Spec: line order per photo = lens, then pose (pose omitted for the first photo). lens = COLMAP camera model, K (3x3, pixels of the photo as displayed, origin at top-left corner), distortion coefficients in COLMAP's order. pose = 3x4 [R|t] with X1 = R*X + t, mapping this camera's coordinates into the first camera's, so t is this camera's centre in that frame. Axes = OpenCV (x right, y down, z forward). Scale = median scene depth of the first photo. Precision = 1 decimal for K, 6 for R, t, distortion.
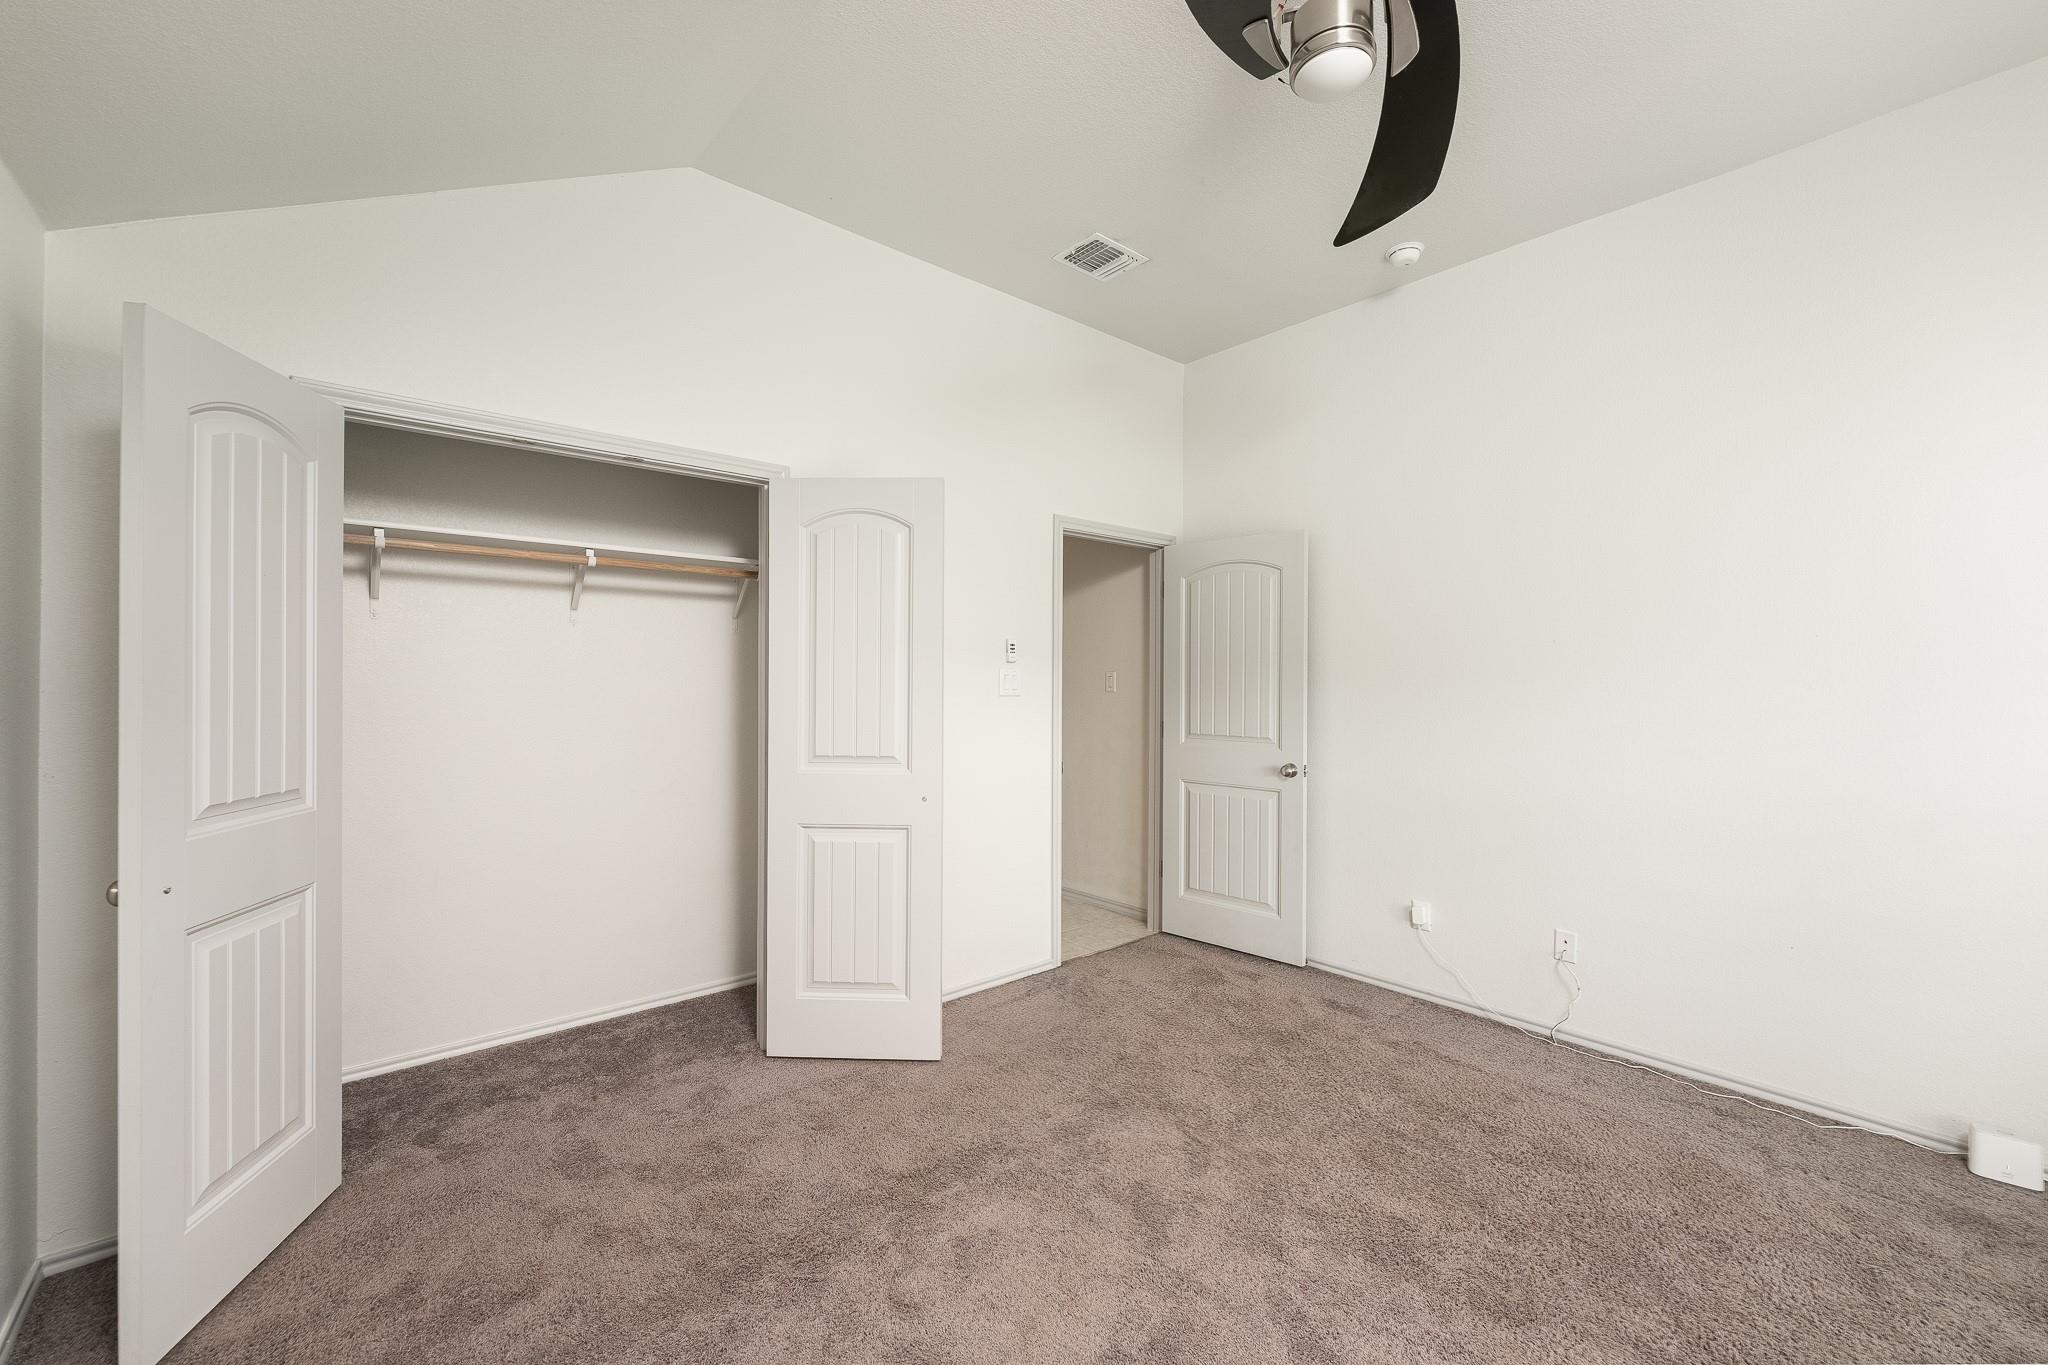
lens RADIAL K [[832.8, 0, 1033.7], [0, 832.8, 682.7], [0, 0, 1]] dist [-0.001259, -0.000086]
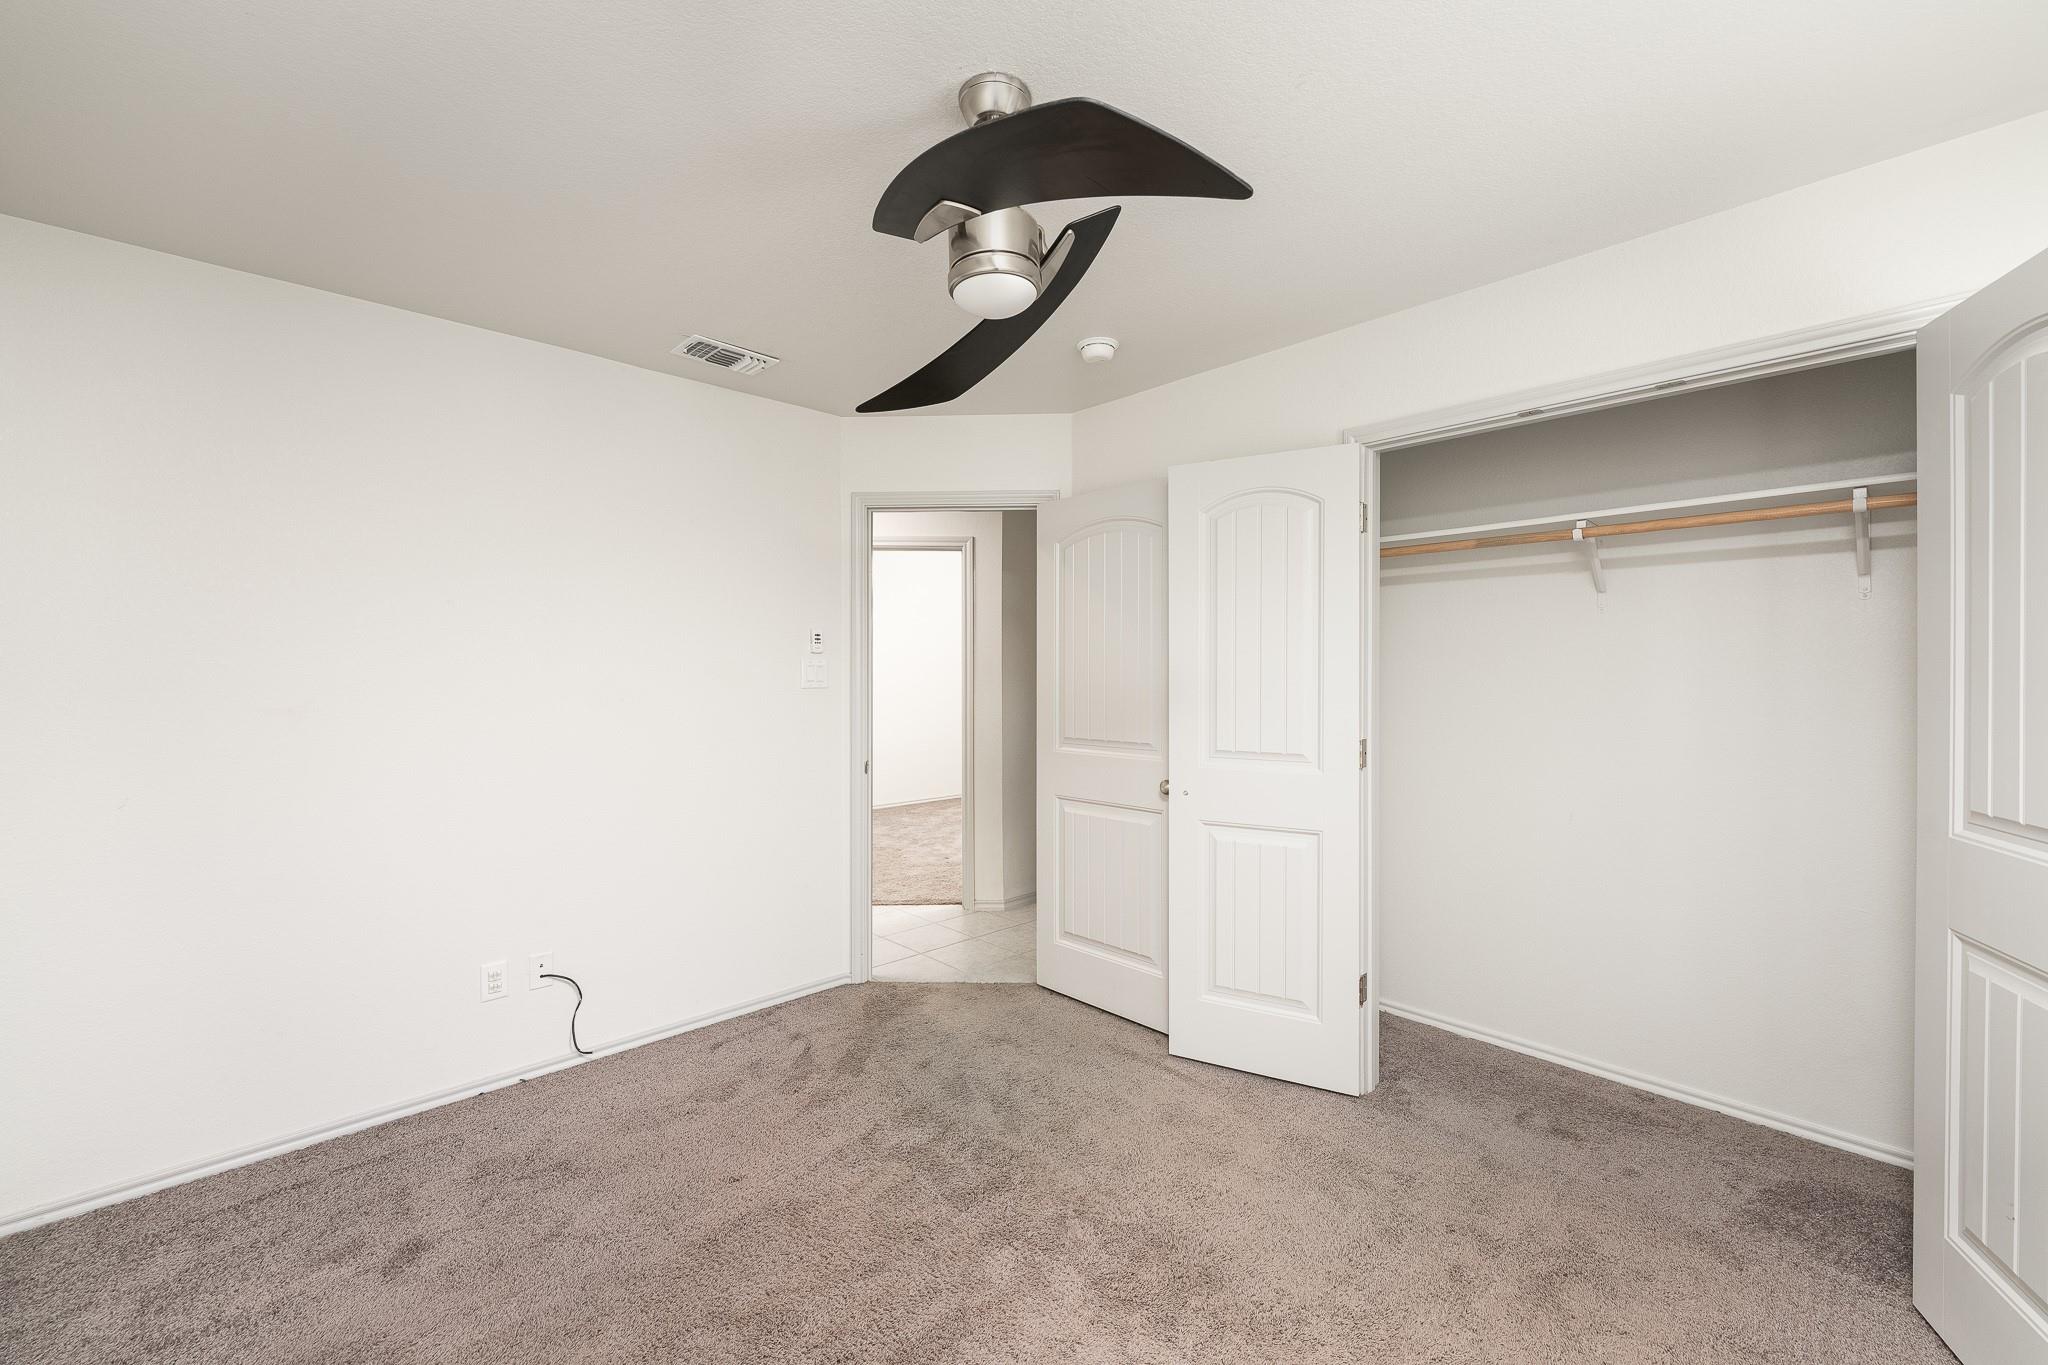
lens RADIAL K [[966.6, 0, 1024.0], [0, 966.6, 682.5], [0, 0, 1]] dist [-0.000091, 0.000026]
pose [[-0.061918, 0.010317, -0.998028, 0.482942], [-0.006501, 0.999921, 0.010740, 0.001448], [0.998060, 0.007153, -0.061846, 0.473566]]
